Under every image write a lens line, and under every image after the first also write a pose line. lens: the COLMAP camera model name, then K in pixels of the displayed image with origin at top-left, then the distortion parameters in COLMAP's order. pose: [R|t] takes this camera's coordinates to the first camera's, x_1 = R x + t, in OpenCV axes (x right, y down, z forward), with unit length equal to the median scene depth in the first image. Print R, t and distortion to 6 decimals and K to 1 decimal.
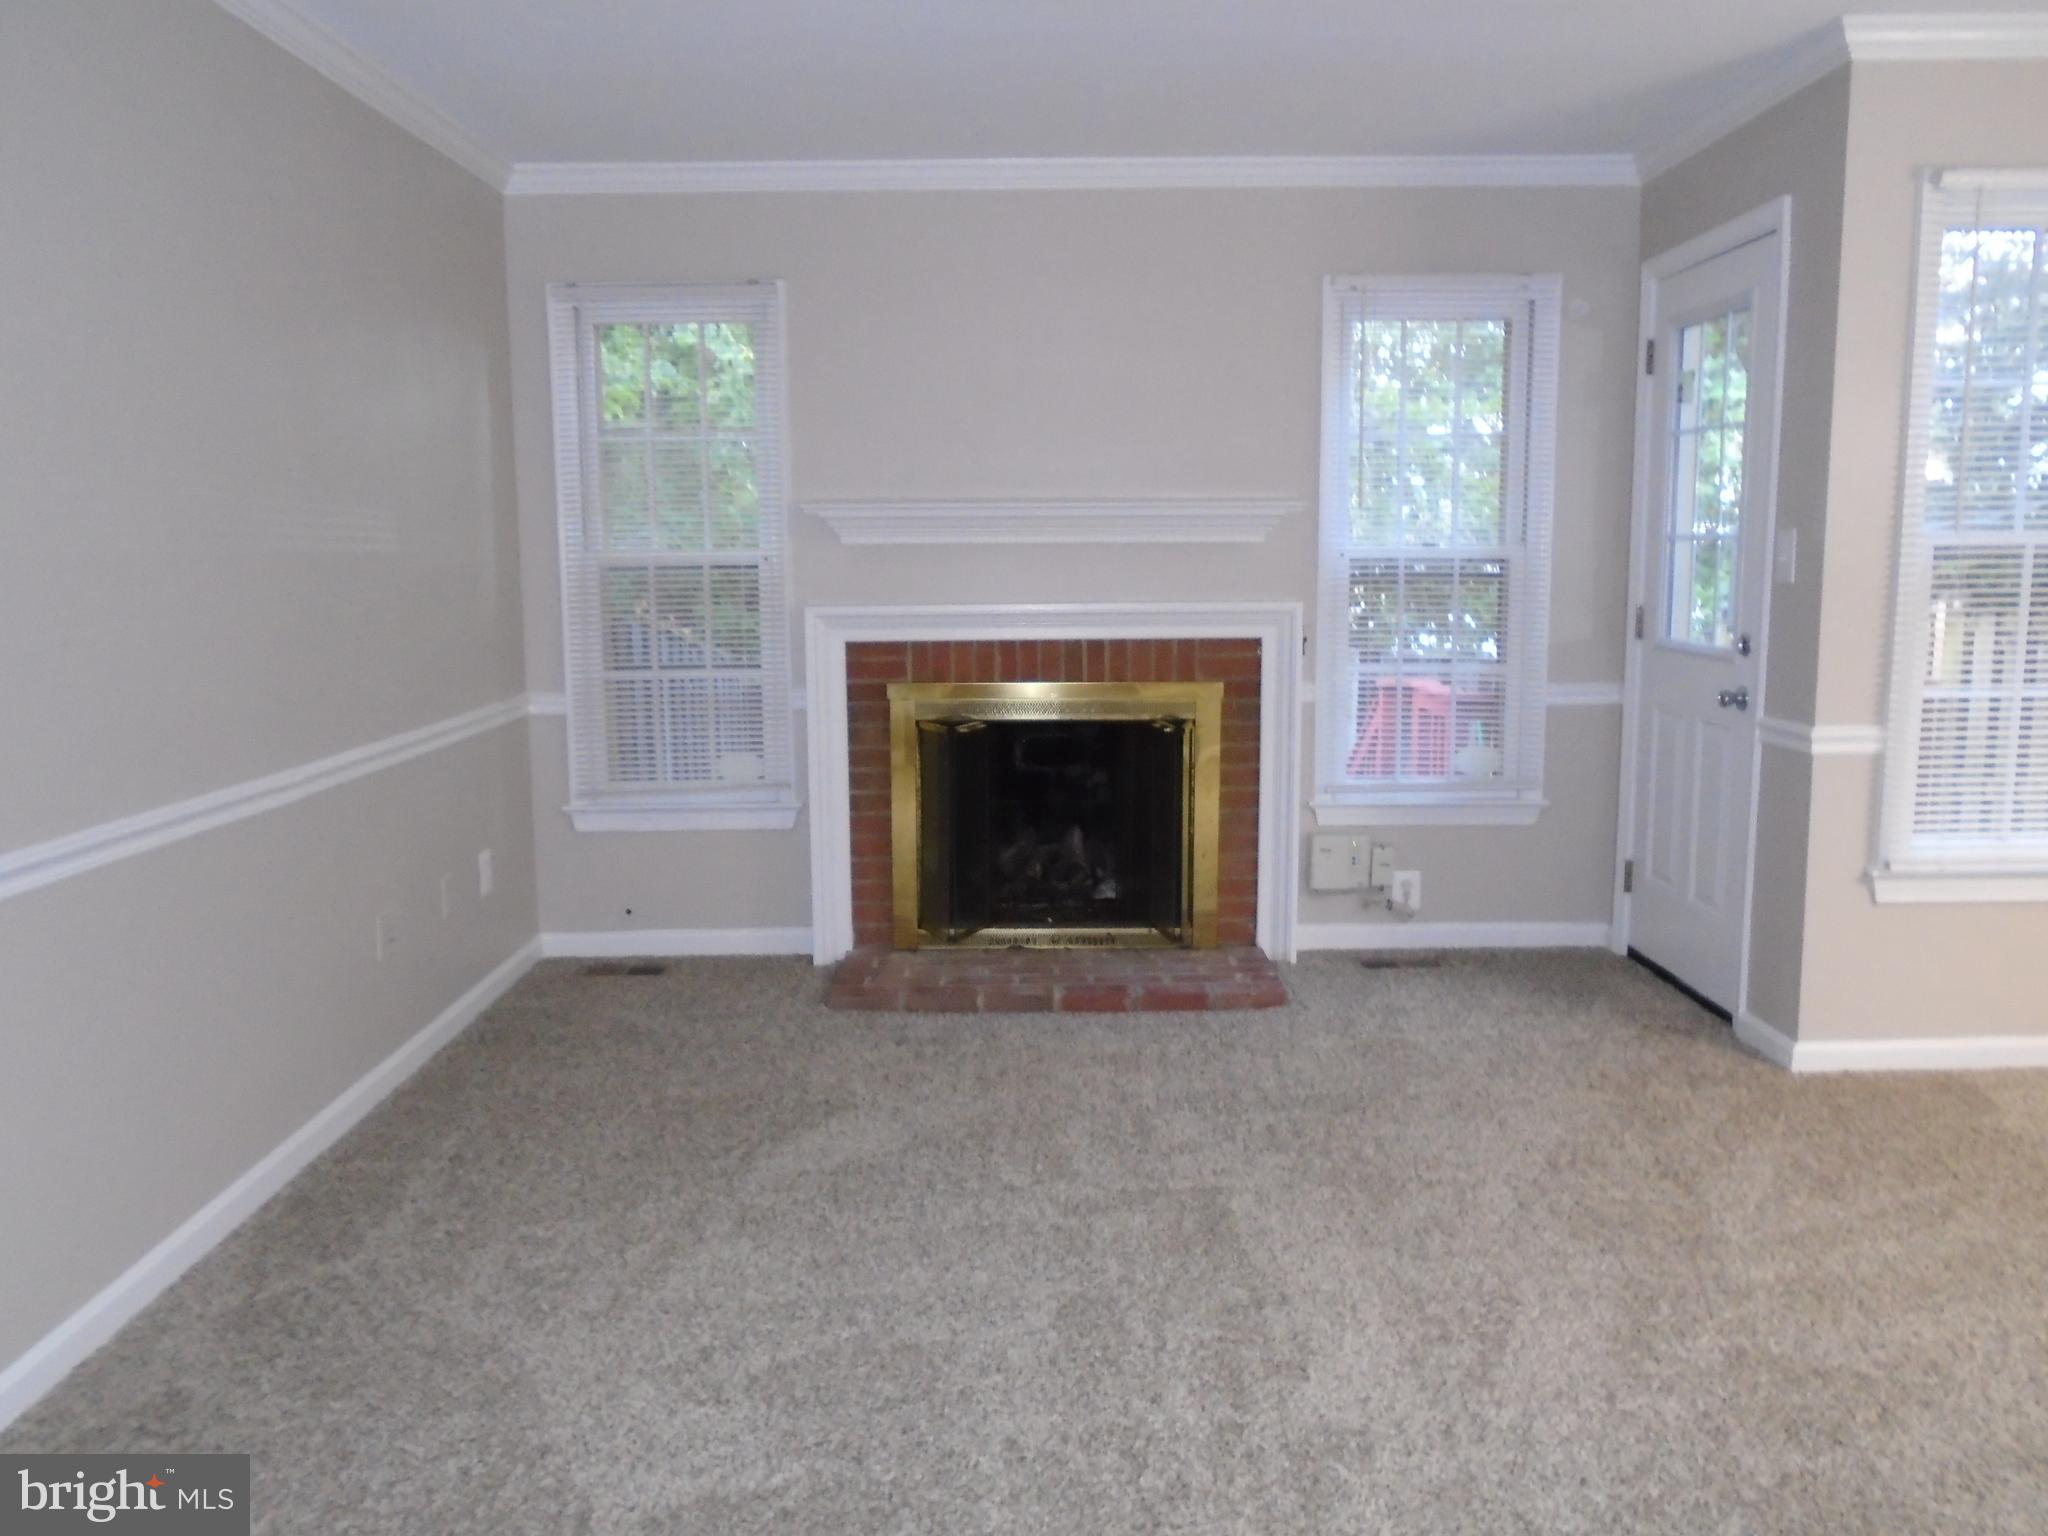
lens RADIAL K [[1550.5, 0, 1017.1], [0, 1550.5, 761.7], [0, 0, 1]] dist [-0.030522, 0.016680]
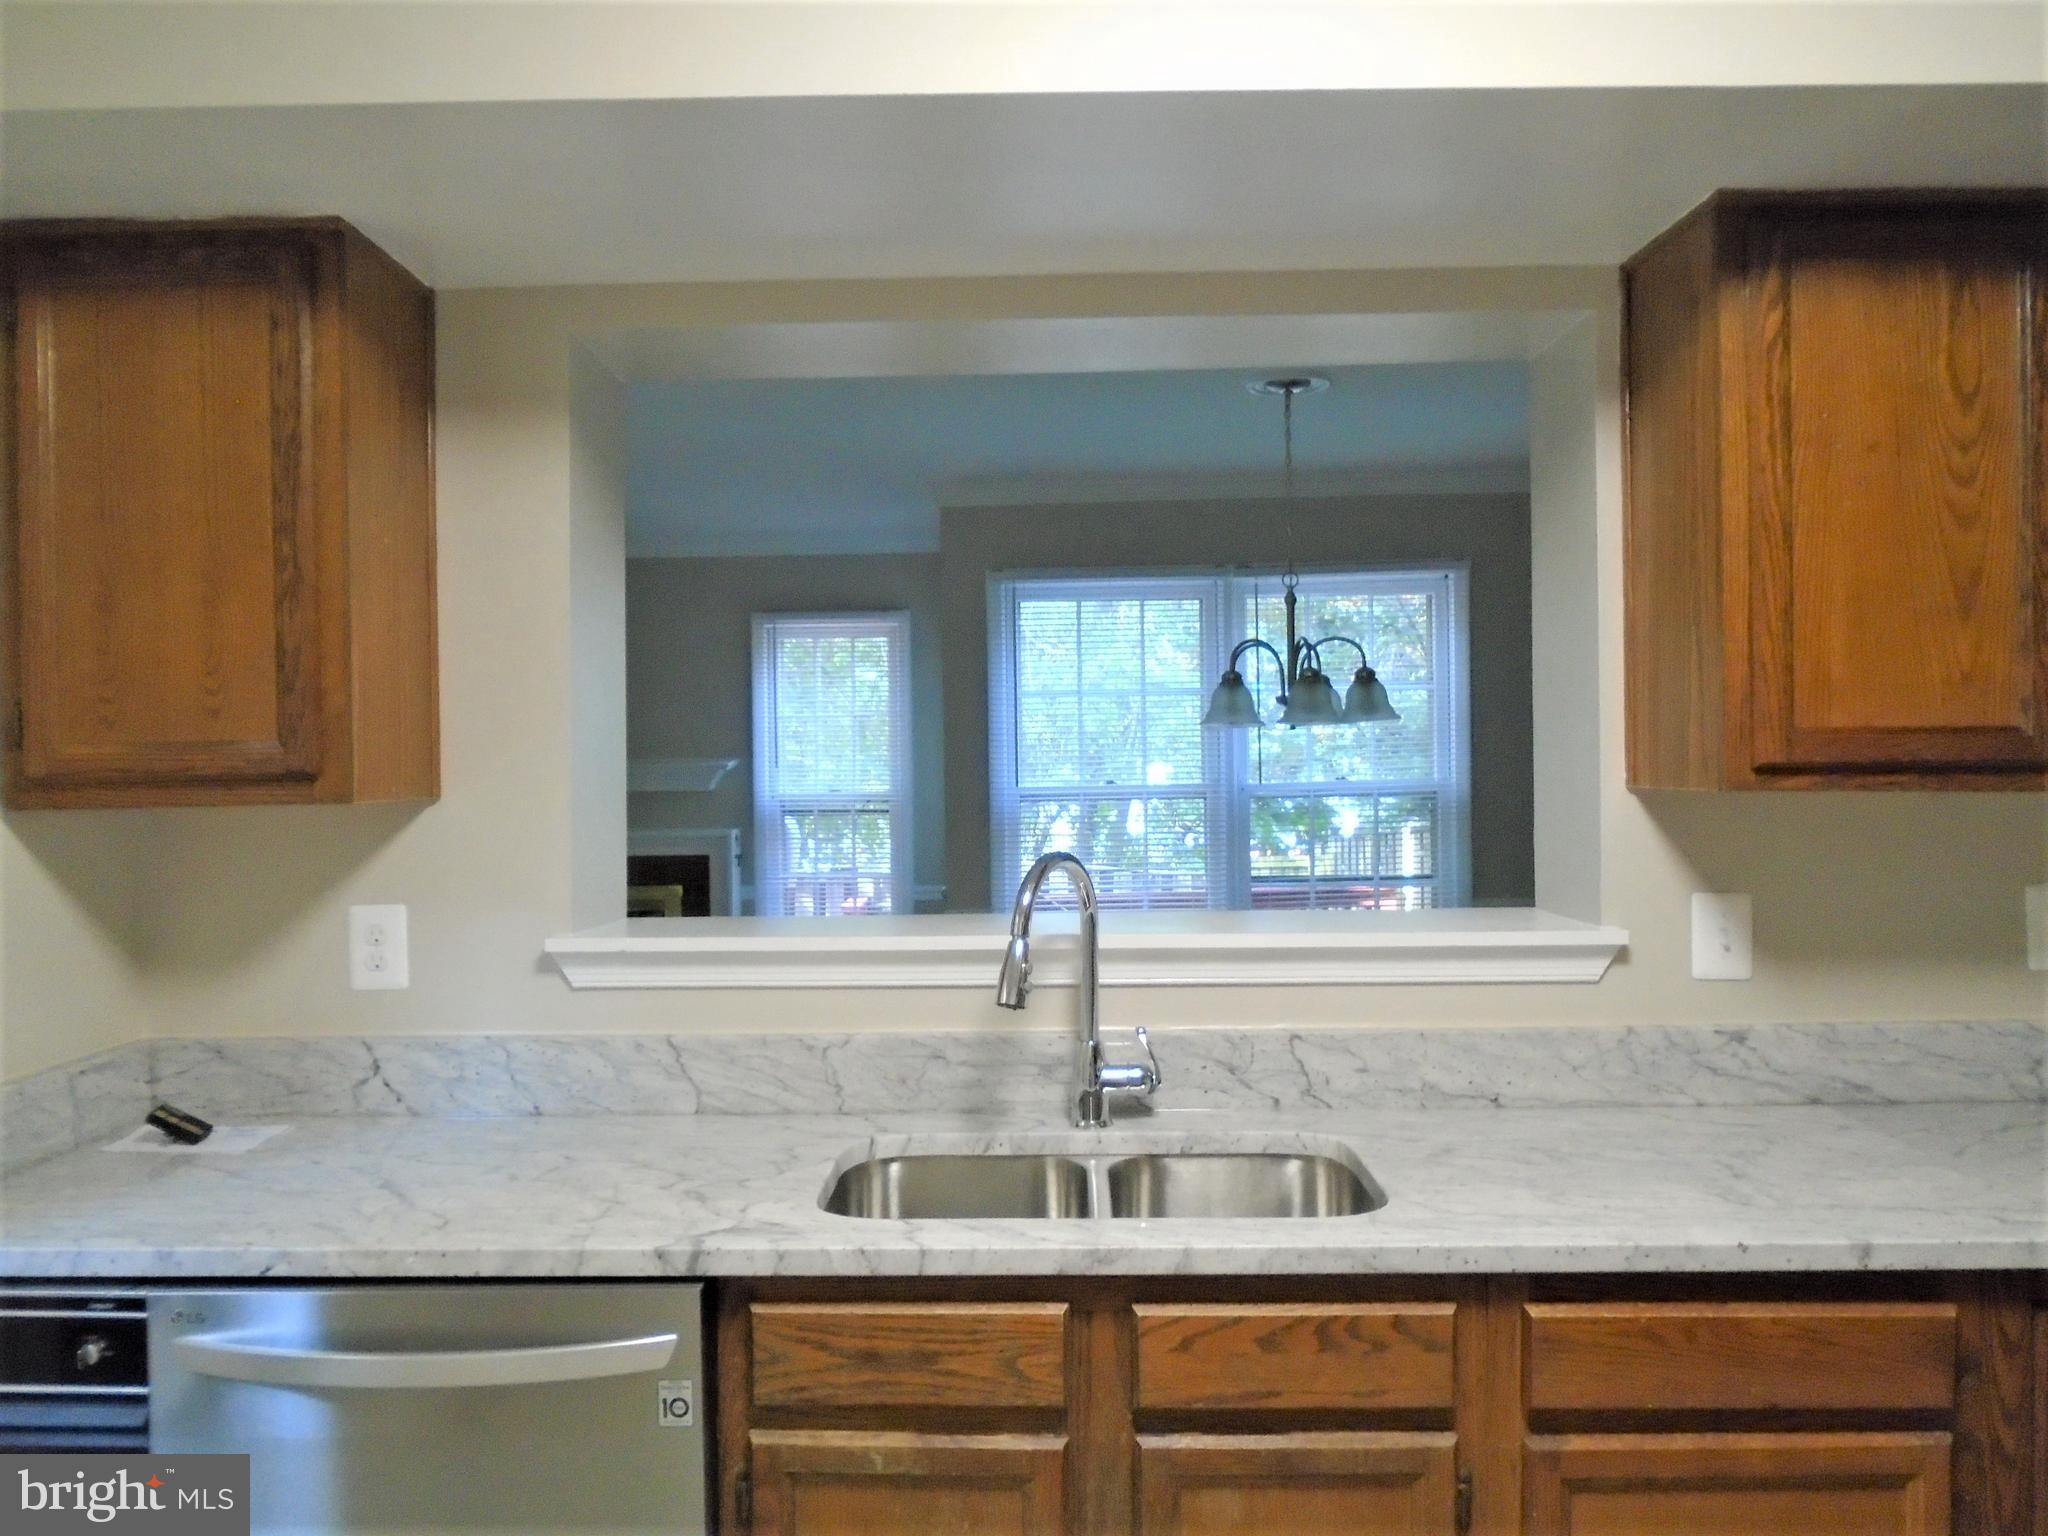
lens RADIAL K [[1550.5, 0, 1017.1], [0, 1550.5, 761.7], [0, 0, 1]] dist [-0.030522, 0.016680]
pose [[0.999763, -0.001481, -0.021726, 0.497894], [-0.001485, 0.990722, -0.135895, 0.032544], [0.021726, 0.135895, 0.990485, -0.469701]]
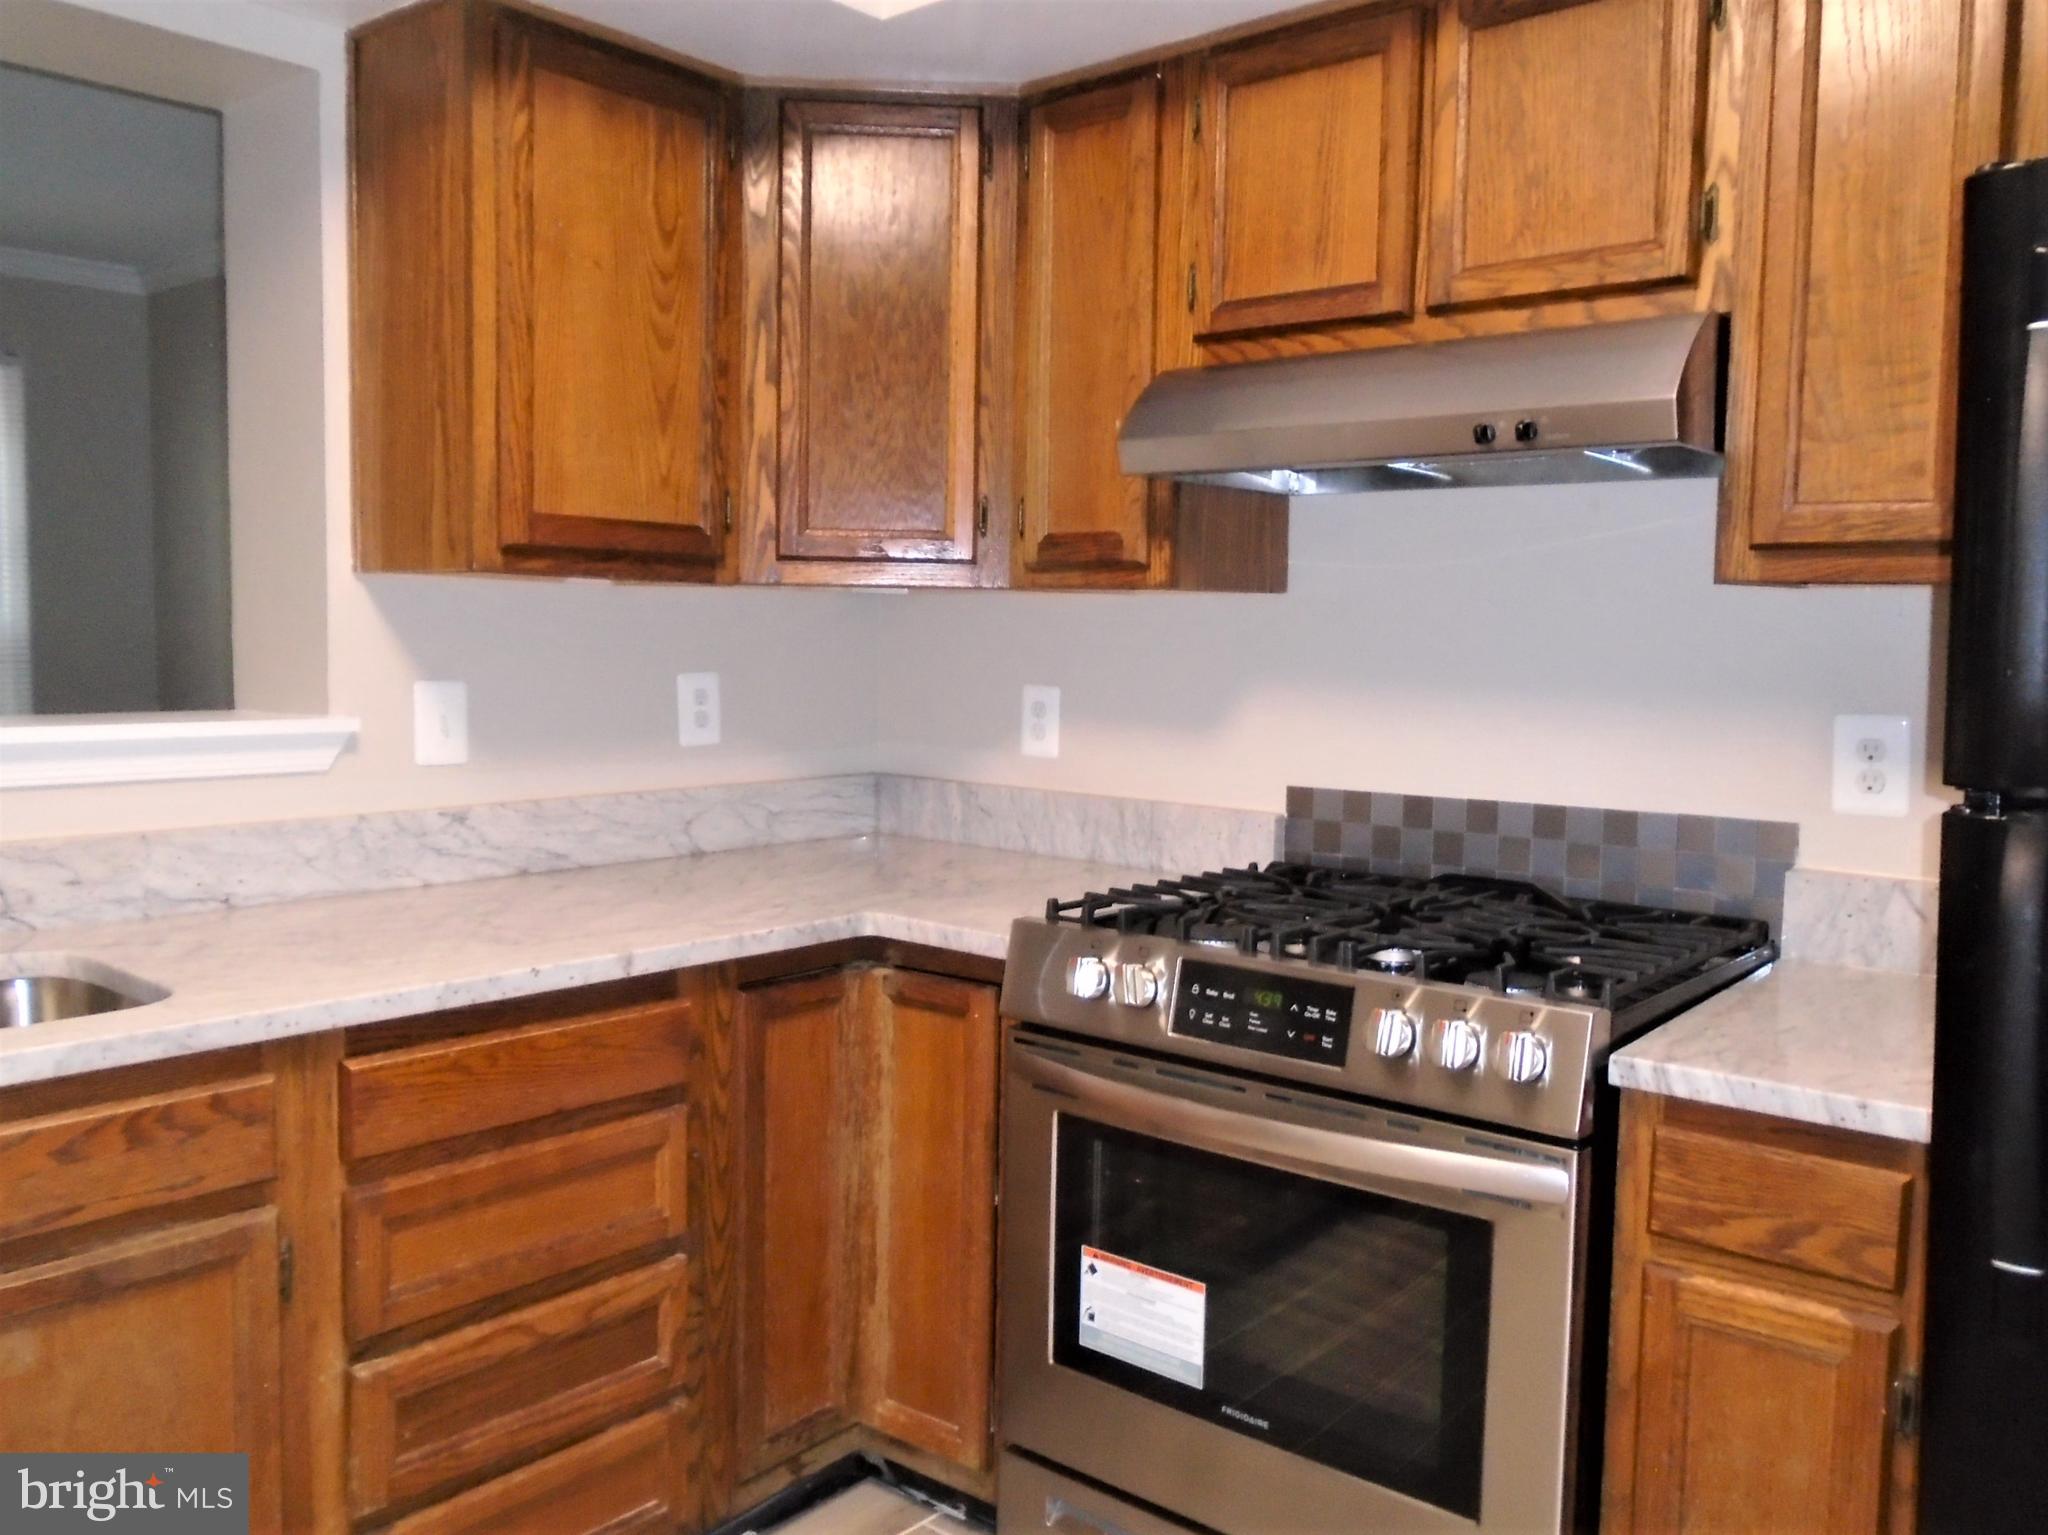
lens RADIAL K [[1632.2, 0, 1021.3], [0, 1632.2, 760.7], [0, 0, 1]] dist [-0.028121, 0.004974]
pose [[0.649262, -0.038440, 0.759592, 0.429447], [0.086744, 0.995948, -0.023743, 0.061558], [-0.755602, 0.081306, 0.649966, -0.463038]]
